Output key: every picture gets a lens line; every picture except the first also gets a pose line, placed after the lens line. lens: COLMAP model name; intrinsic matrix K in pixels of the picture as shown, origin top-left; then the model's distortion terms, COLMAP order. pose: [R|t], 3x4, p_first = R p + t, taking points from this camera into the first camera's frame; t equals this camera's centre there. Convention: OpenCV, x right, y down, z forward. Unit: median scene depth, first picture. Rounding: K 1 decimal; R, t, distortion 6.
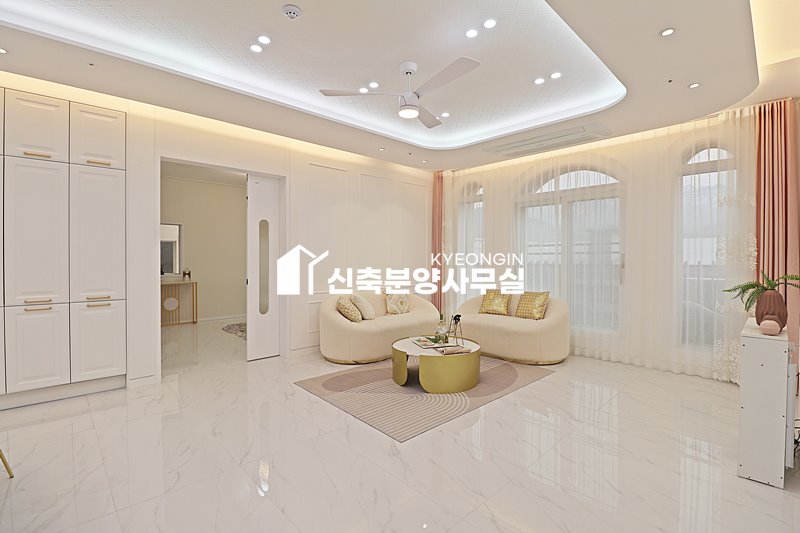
lens RADIAL K [[369.3, 0, 404.9], [0, 369.3, 262.4], [0, 0, 1]] dist [-0.002566, -0.010001]
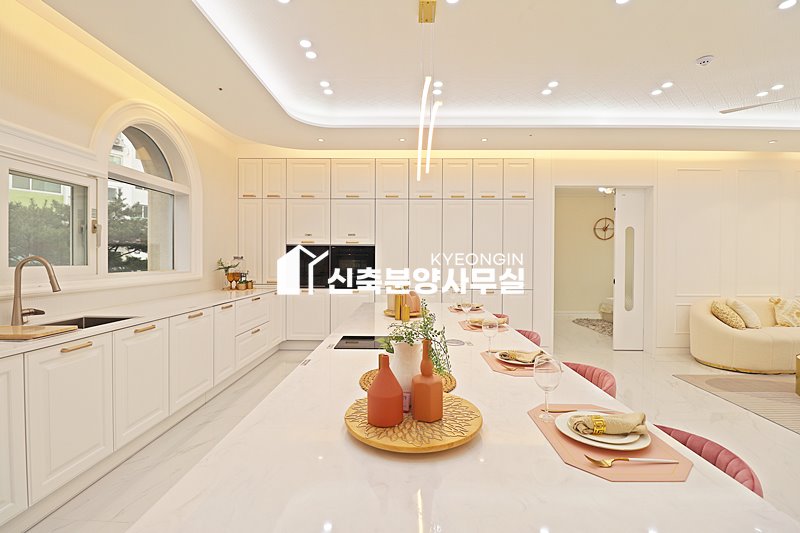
lens RADIAL K [[369.3, 0, 406.2], [0, 369.3, 261.3], [0, 0, 1]] dist [-0.002566, -0.010001]
pose [[0.713794, 0.005619, -0.700333, -0.084847], [-0.009705, 0.999951, -0.001868, -0.002481], [0.700288, 0.008131, 0.713814, -0.284835]]
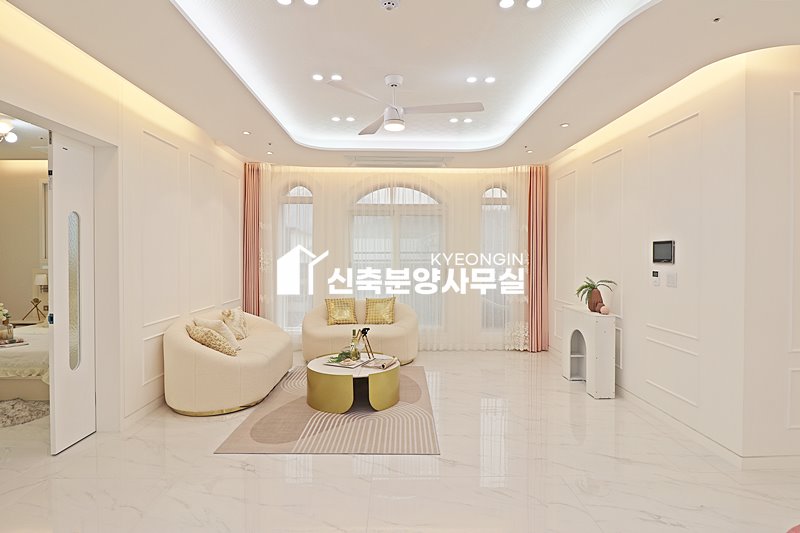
lens RADIAL K [[415.4, 0, 402.2], [0, 415.4, 261.0], [0, 0, 1]] dist [-0.006262, -0.005487]
pose [[0.677872, -0.009409, 0.735120, -0.531102], [0.006813, 0.999956, 0.006516, -0.037572], [-0.735148, 0.000591, 0.677906, 0.162159]]
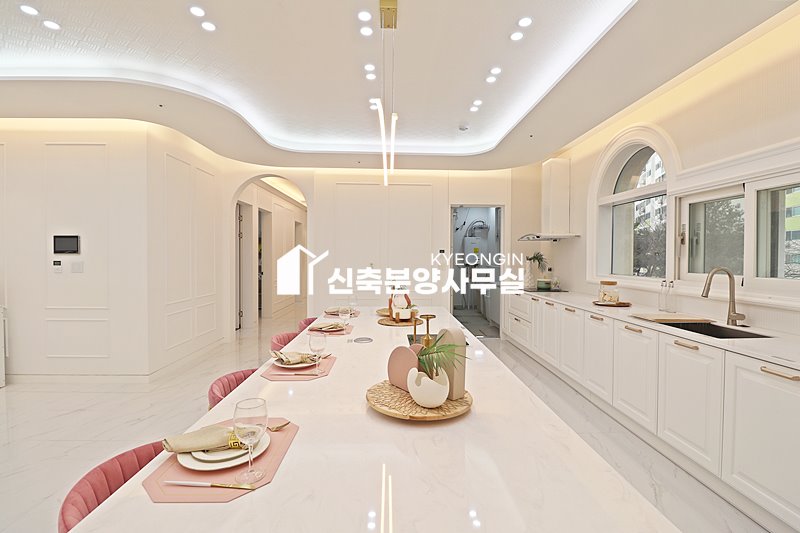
lens RADIAL K [[369.3, 0, 405.5], [0, 369.3, 260.9], [0, 0, 1]] dist [-0.002566, -0.010001]
pose [[-0.752053, -0.014071, 0.658953, -0.764474], [0.001006, 0.999746, 0.022496, -0.026891], [-0.659102, 0.017581, -0.751848, 0.451078]]
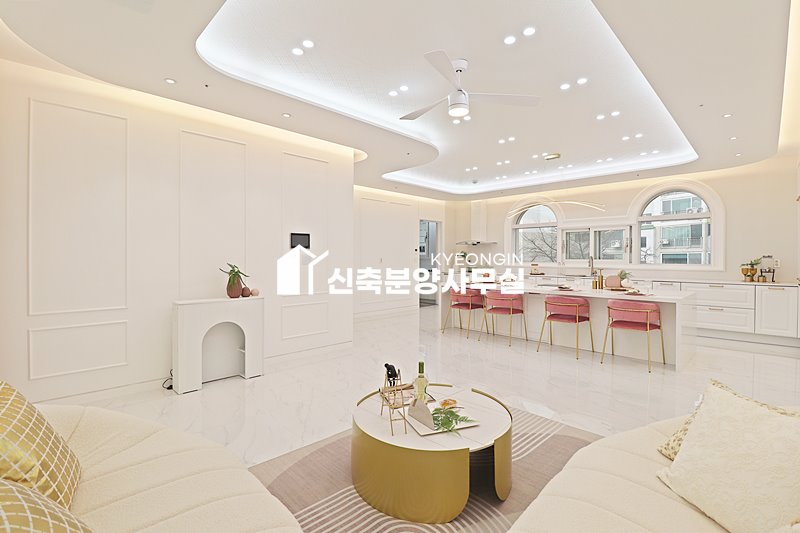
lens RADIAL K [[369.3, 0, 404.0], [0, 369.3, 259.7], [0, 0, 1]] dist [-0.002566, -0.010001]
pose [[-0.999707, -0.004650, -0.023768, 0.121507], [-0.005042, 0.999852, 0.016458, -0.012992], [0.023688, 0.016573, -0.999582, 1.349025]]
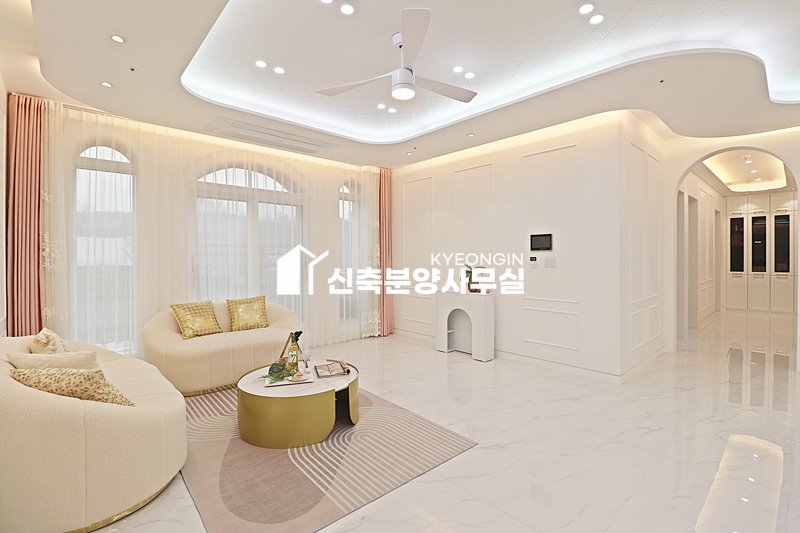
lens RADIAL K [[369.3, 0, 405.0], [0, 369.3, 258.7], [0, 0, 1]] dist [-0.002566, -0.010001]
pose [[0.021750, -0.006220, 0.999744, -0.577402], [0.015728, 0.999859, 0.005879, -0.015168], [-0.999640, 0.015596, 0.021845, 0.662336]]
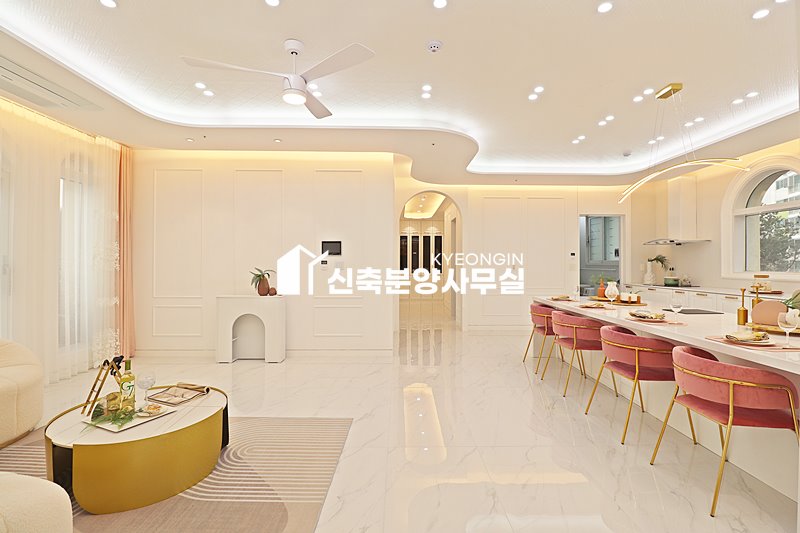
lens RADIAL K [[369.3, 0, 406.3], [0, 369.3, 261.9], [0, 0, 1]] dist [-0.002566, -0.010001]
pose [[-0.734029, -0.001497, 0.679117, -0.530753], [0.003770, 0.999973, 0.006279, -0.011168], [-0.679108, 0.007169, -0.734003, 0.990340]]
